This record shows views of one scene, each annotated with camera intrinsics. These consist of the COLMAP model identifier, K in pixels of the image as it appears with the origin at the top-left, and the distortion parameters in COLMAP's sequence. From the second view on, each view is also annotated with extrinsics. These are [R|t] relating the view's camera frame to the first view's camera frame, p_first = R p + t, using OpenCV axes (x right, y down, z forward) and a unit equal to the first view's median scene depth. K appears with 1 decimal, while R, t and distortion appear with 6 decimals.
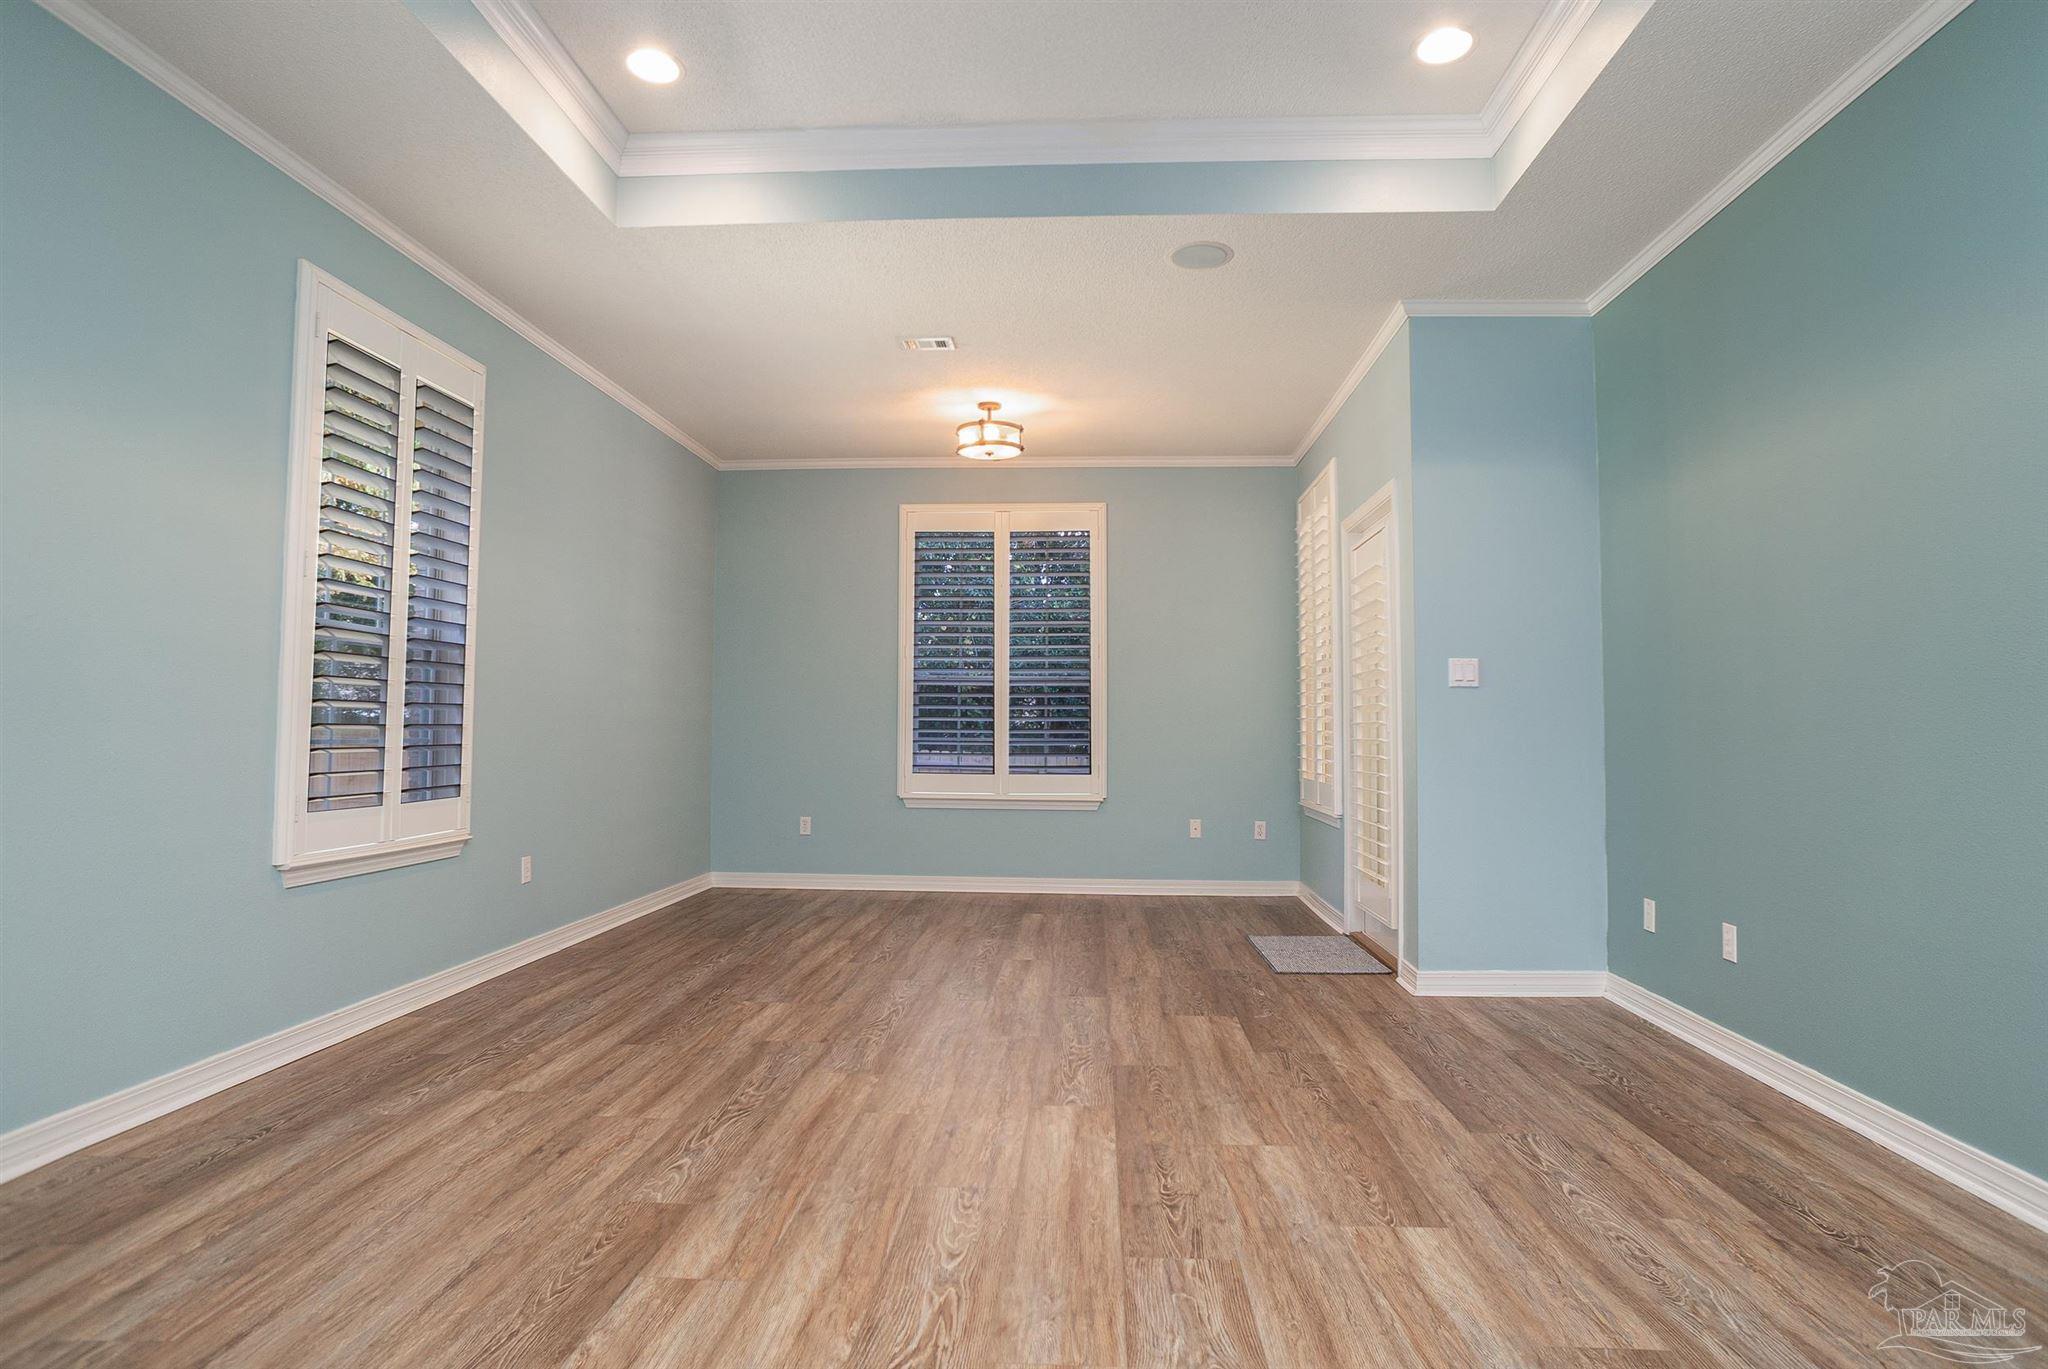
lens RADIAL K [[1079.5, 0, 1034.5], [0, 1079.5, 671.4], [0, 0, 1]] dist [-0.077456, 0.050535]
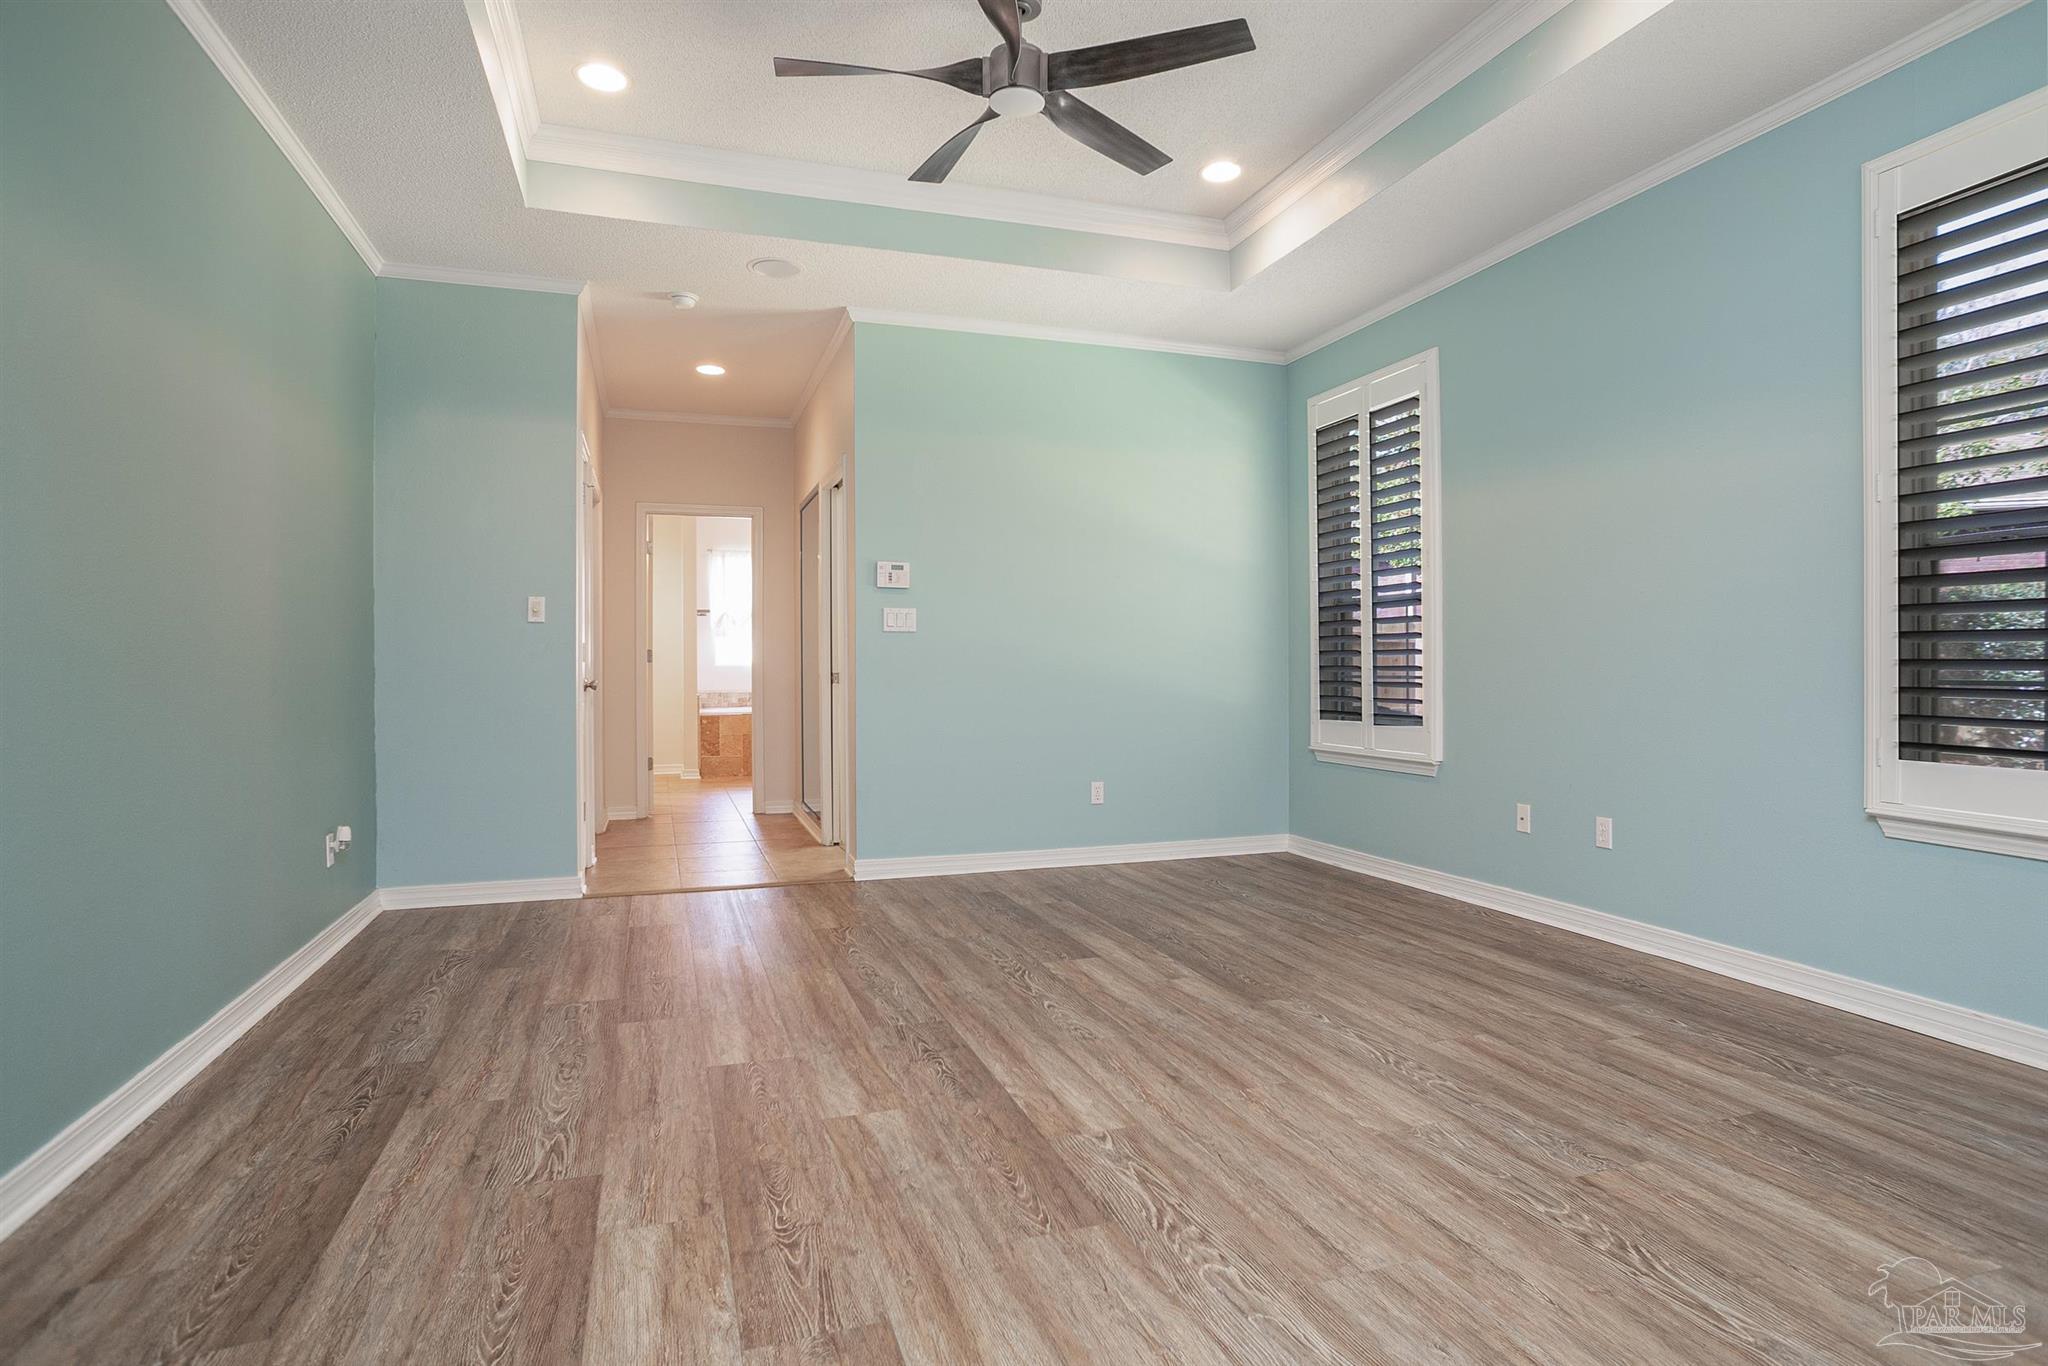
lens RADIAL K [[1079.5, 0, 1034.5], [0, 1079.5, 669.9], [0, 0, 1]] dist [-0.077456, 0.050535]
pose [[-0.923647, 0.000388, -0.383245, 0.504711], [0.018738, 0.998849, -0.044147, 0.121123], [0.382787, -0.047958, -0.922591, 2.276502]]
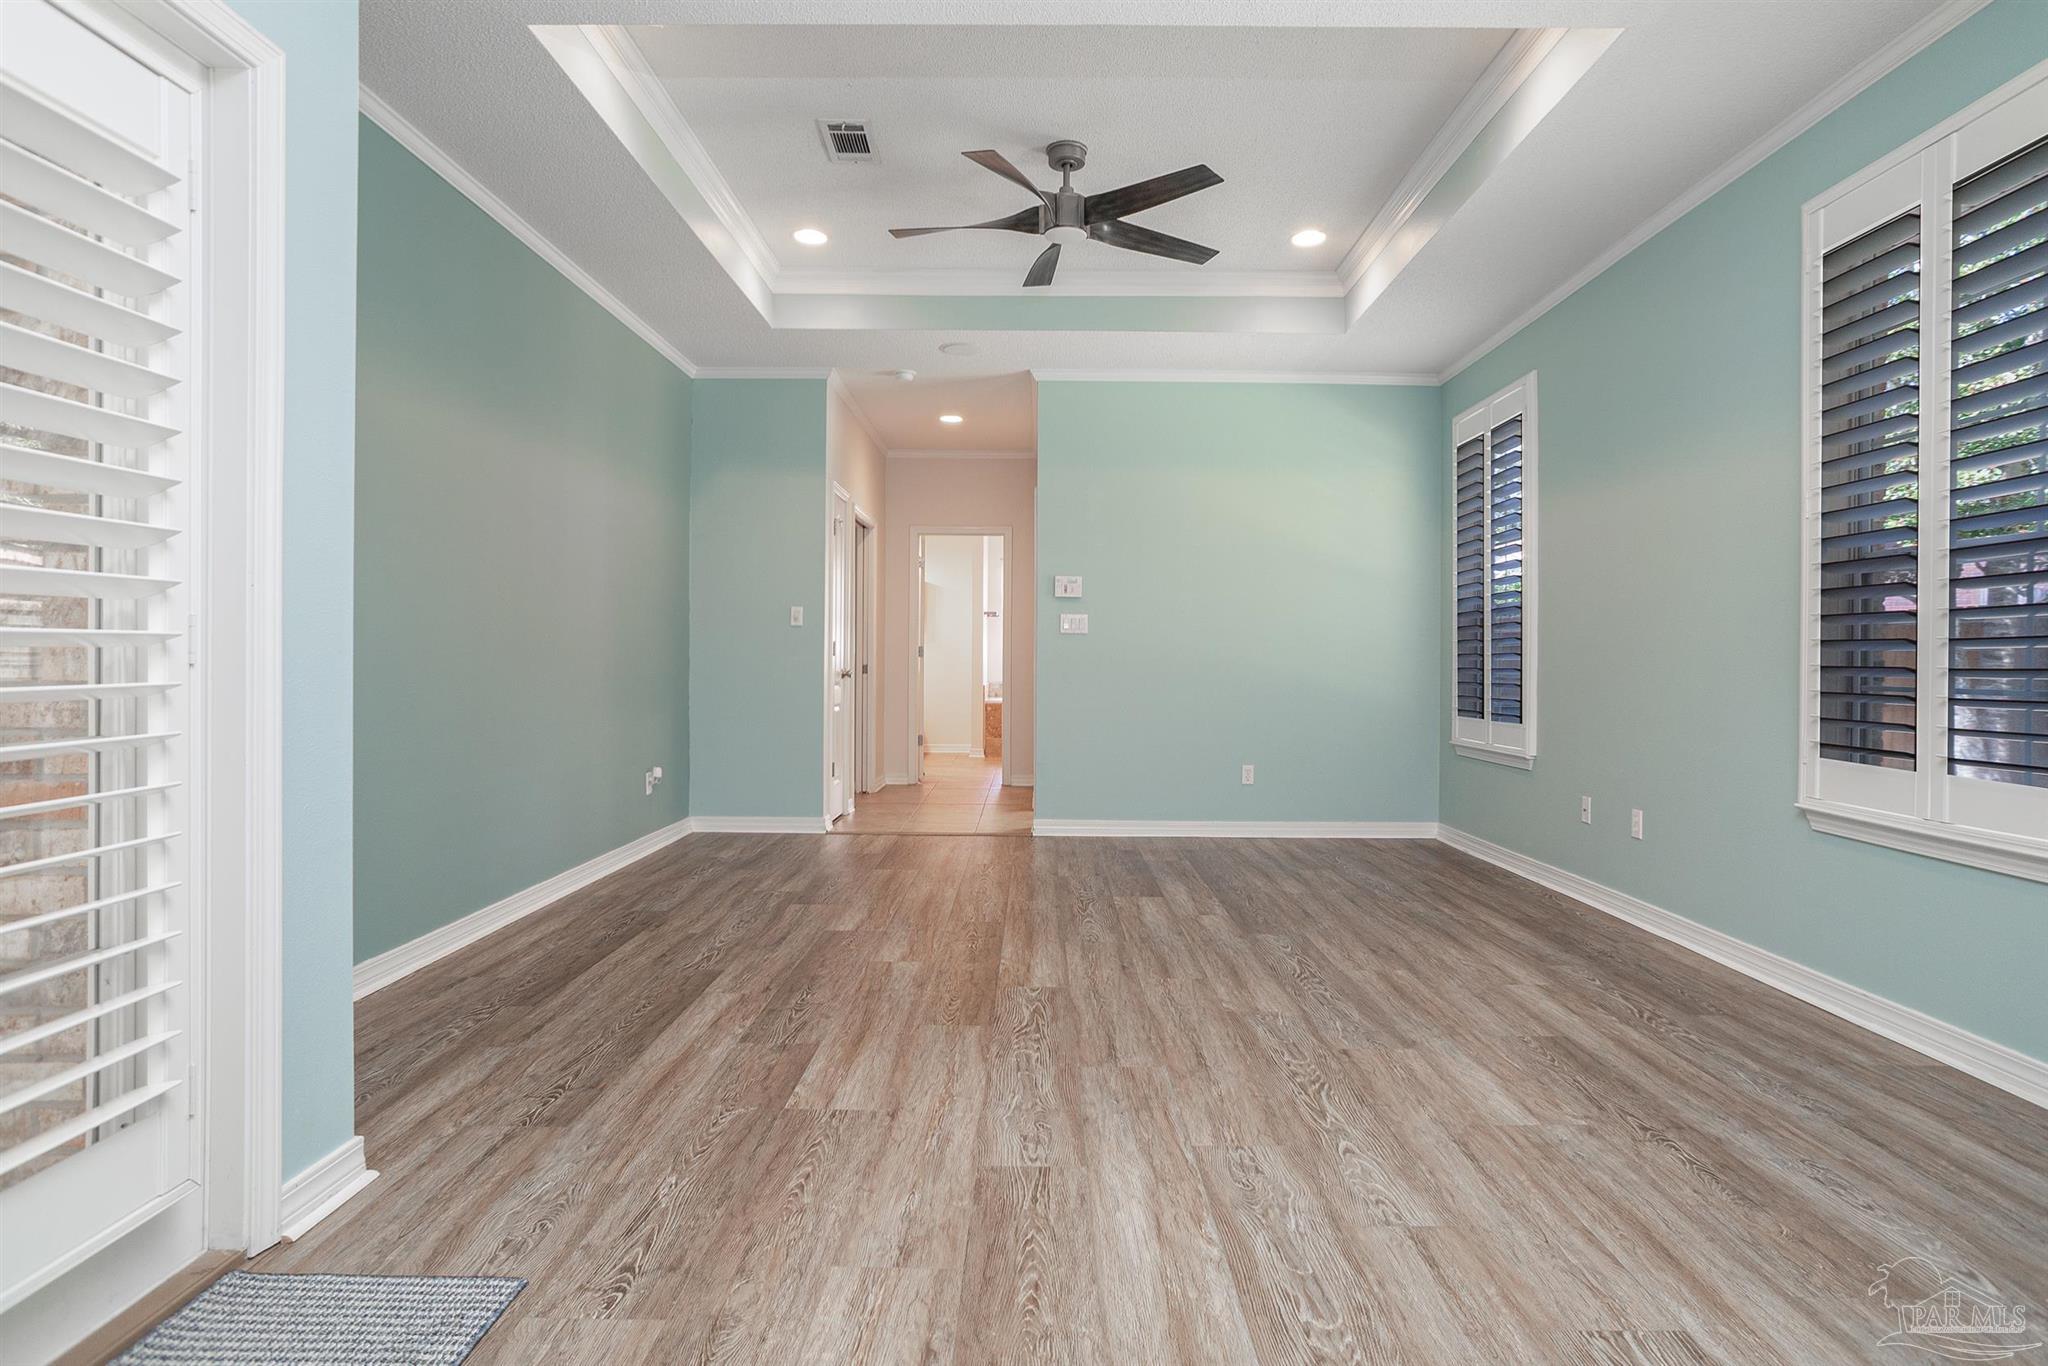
lens RADIAL K [[1079.5, 0, 1034.5], [0, 1079.5, 669.9], [0, 0, 1]] dist [-0.077456, 0.050535]
pose [[-0.998394, -0.013131, -0.055107, 0.136457], [-0.010741, 0.998998, -0.043448, 0.150053], [0.055622, -0.042786, -0.997535, 2.834961]]
